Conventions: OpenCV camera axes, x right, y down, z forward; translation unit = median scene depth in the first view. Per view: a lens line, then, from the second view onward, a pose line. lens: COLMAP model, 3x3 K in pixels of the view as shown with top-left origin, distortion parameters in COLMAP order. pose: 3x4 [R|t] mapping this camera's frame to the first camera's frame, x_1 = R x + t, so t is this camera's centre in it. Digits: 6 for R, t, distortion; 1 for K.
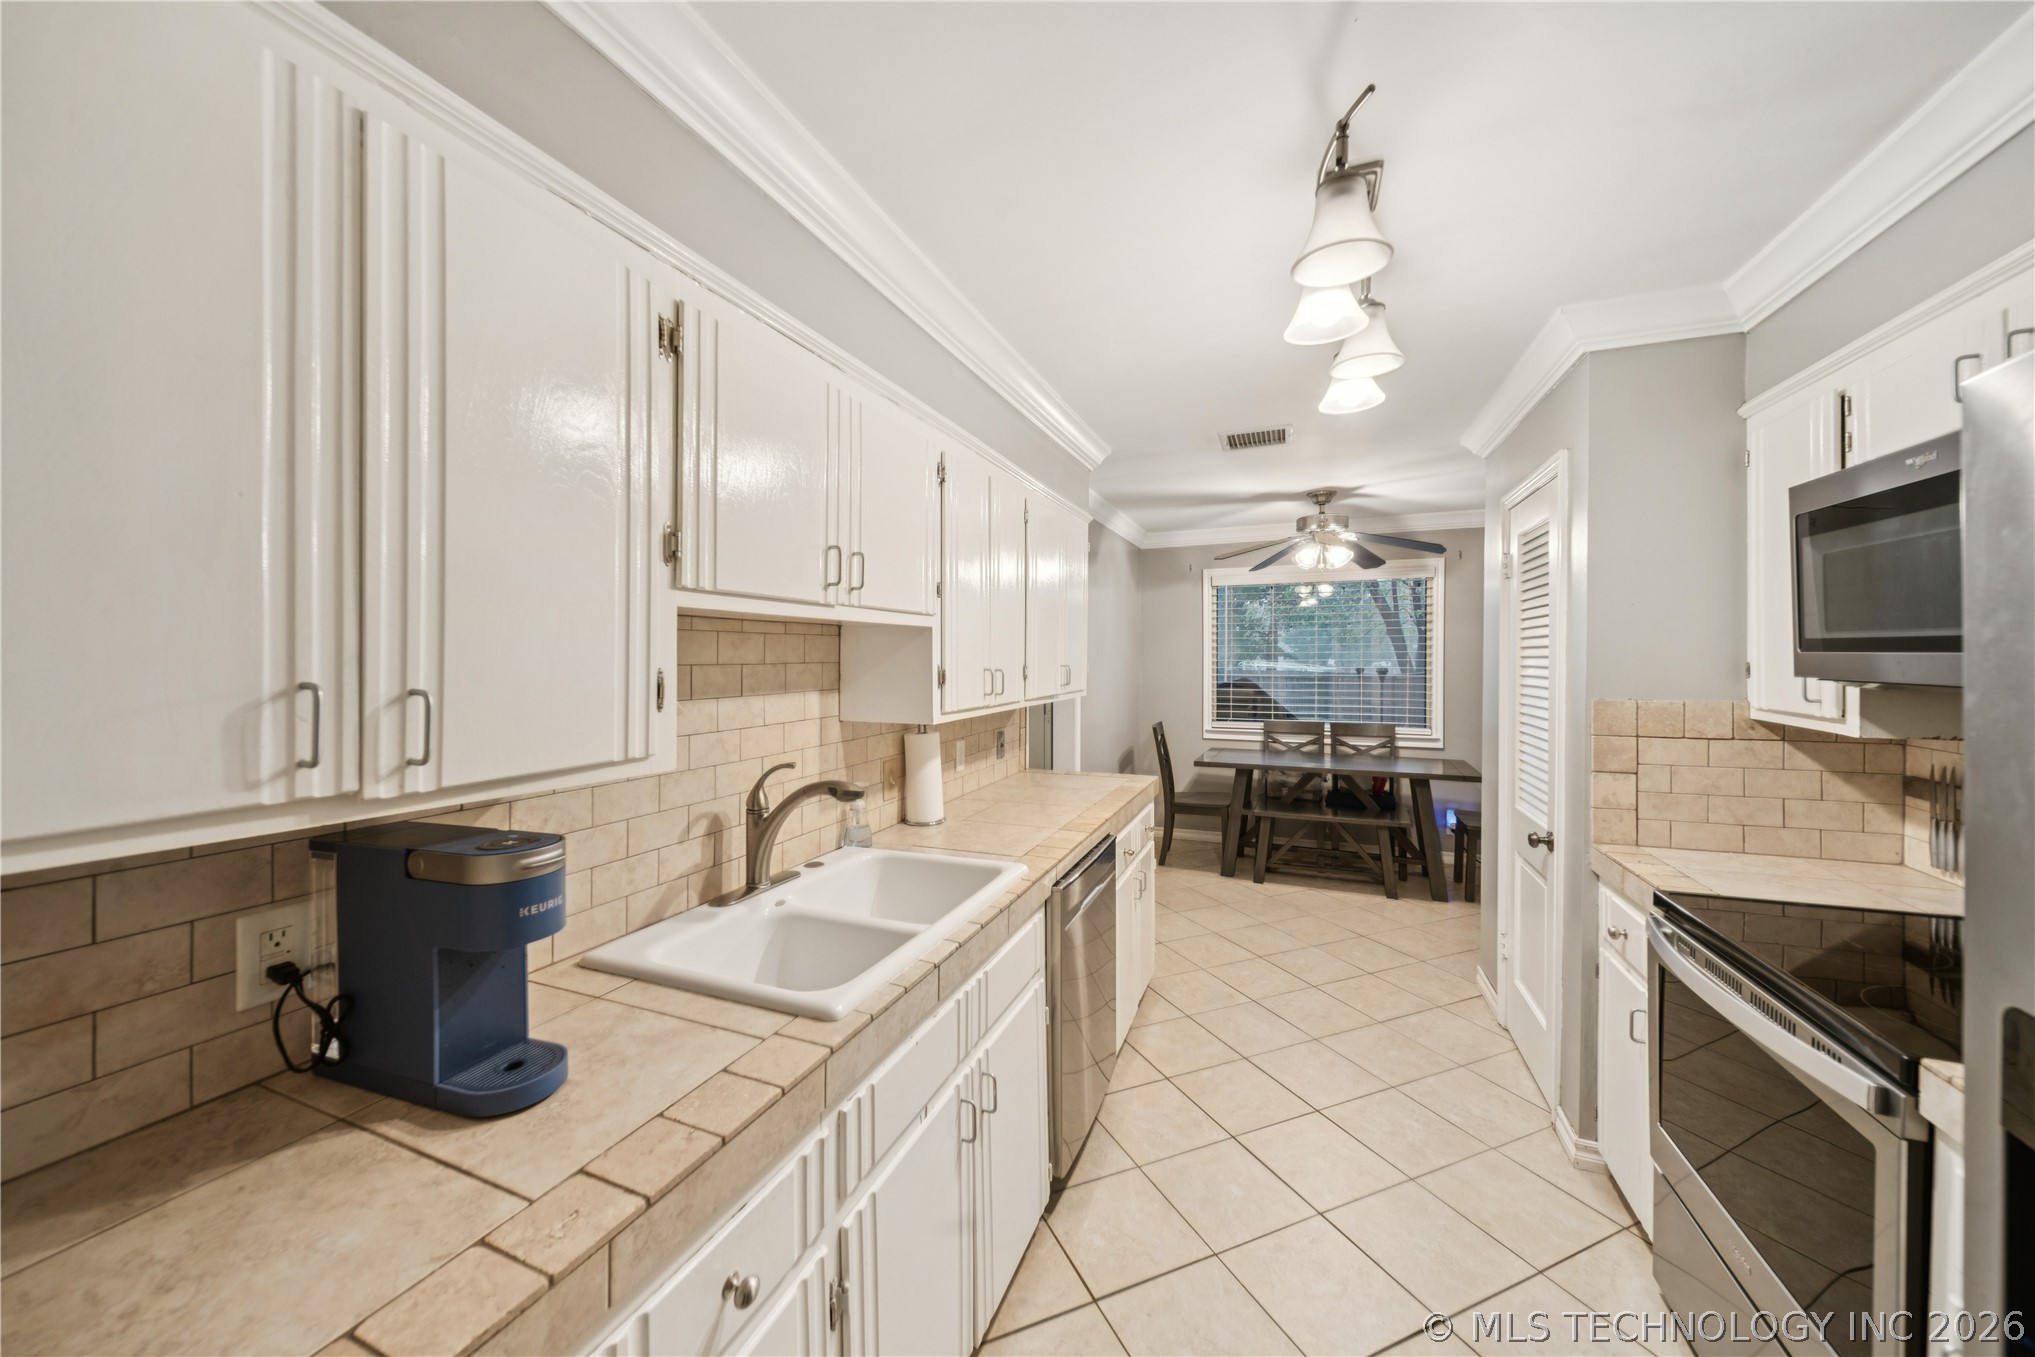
lens RADIAL K [[717.6, 0, 996.6], [0, 717.6, 662.4], [0, 0, 1]] dist [-0.003196, -0.001395]
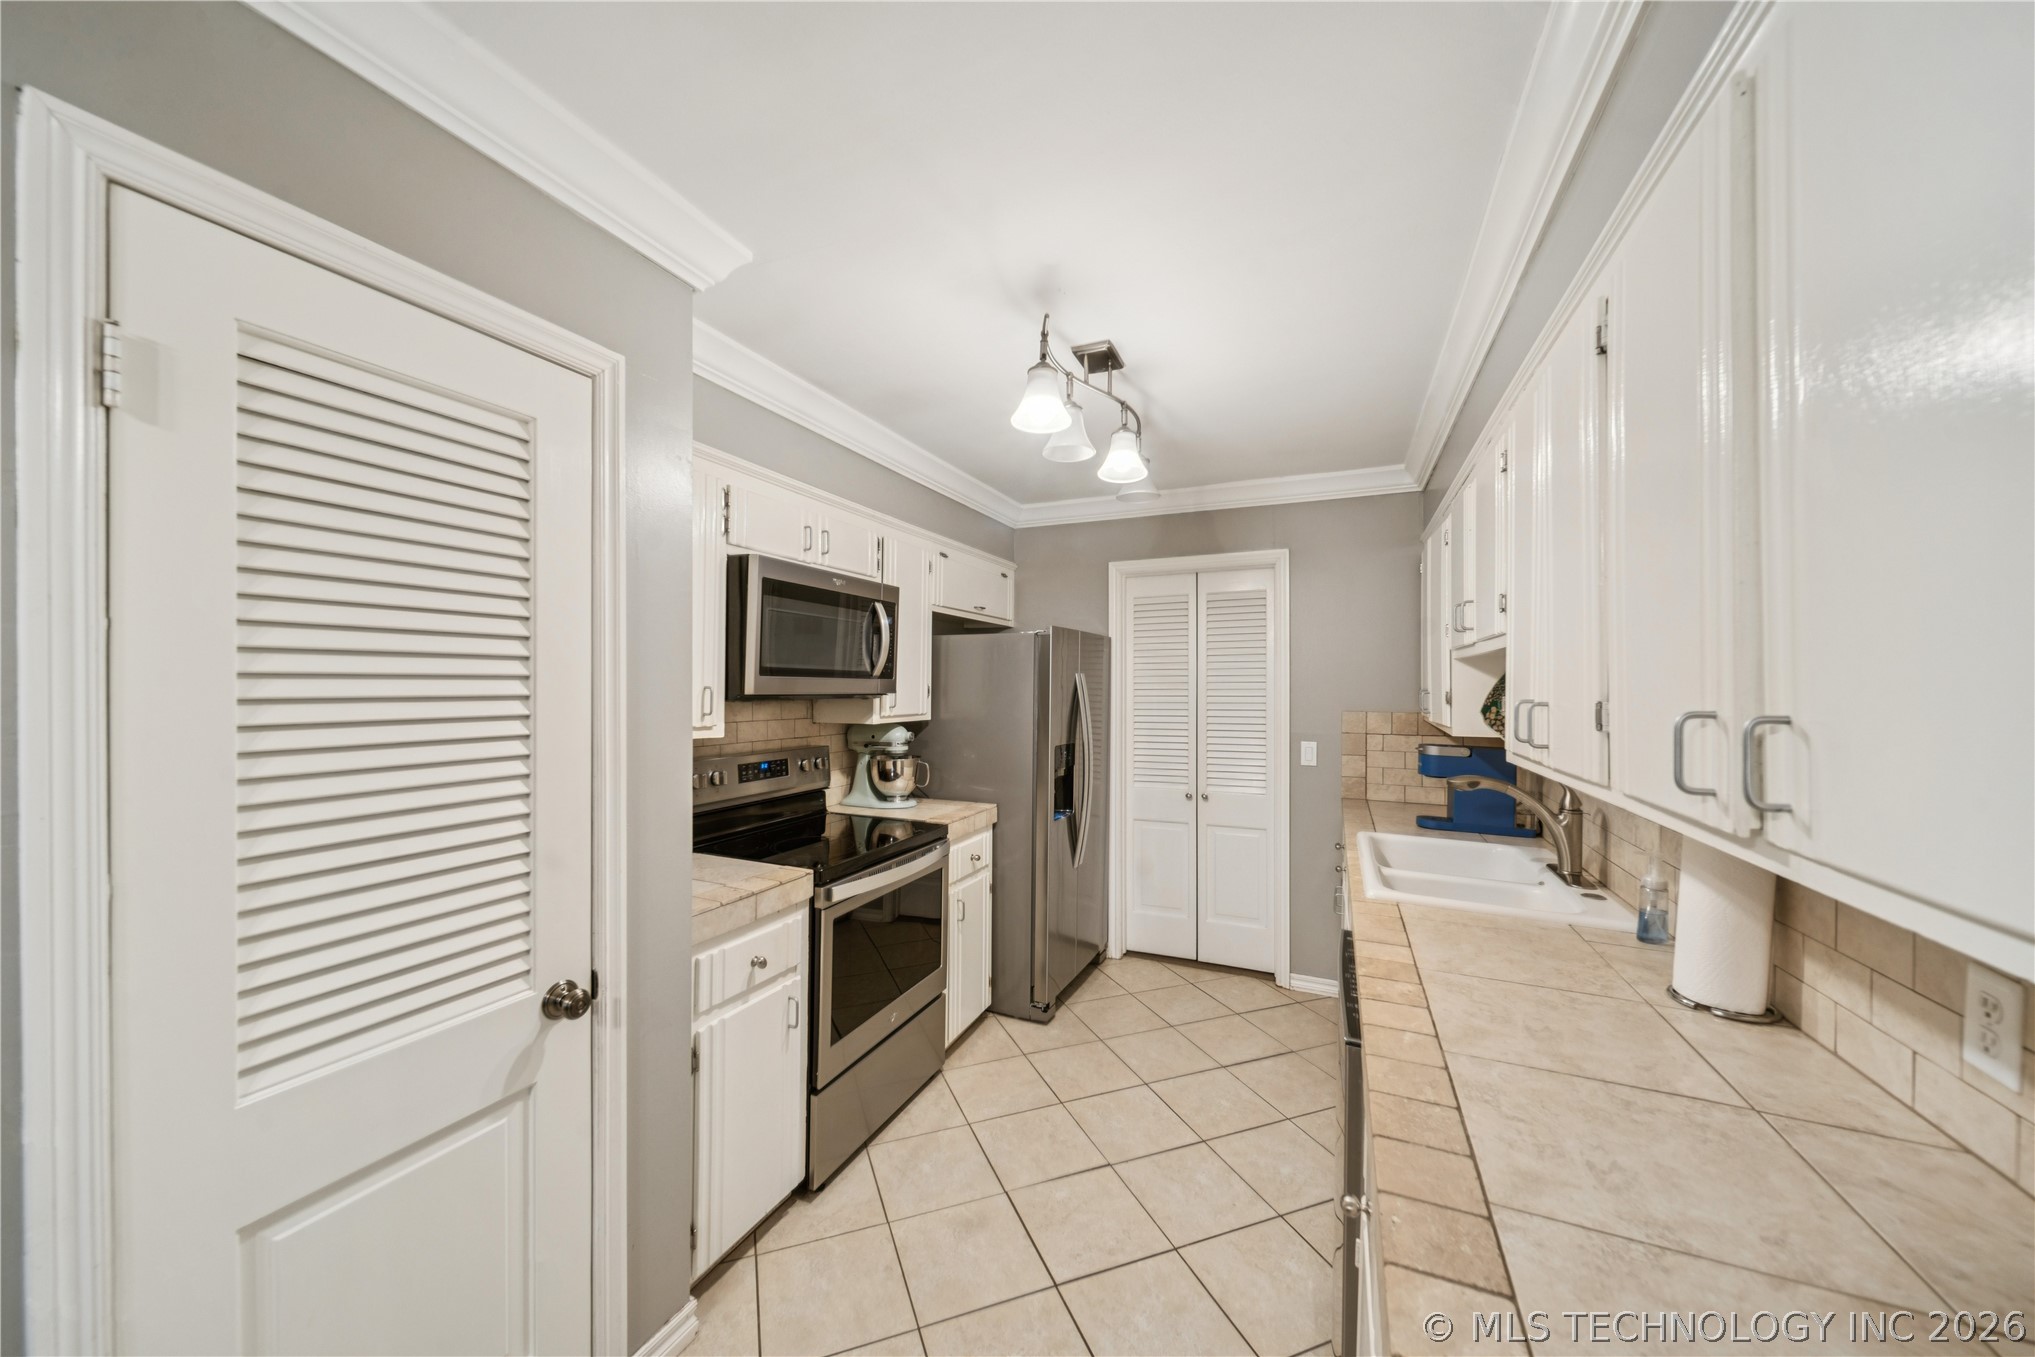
lens RADIAL K [[717.6, 0, 1003.6], [0, 717.6, 685.5], [0, 0, 1]] dist [-0.003196, -0.001395]
pose [[-0.999630, -0.004410, 0.026850, 0.324549], [-0.004150, 0.999944, 0.009759, -0.006265], [-0.026891, 0.009644, -0.999592, 1.243556]]
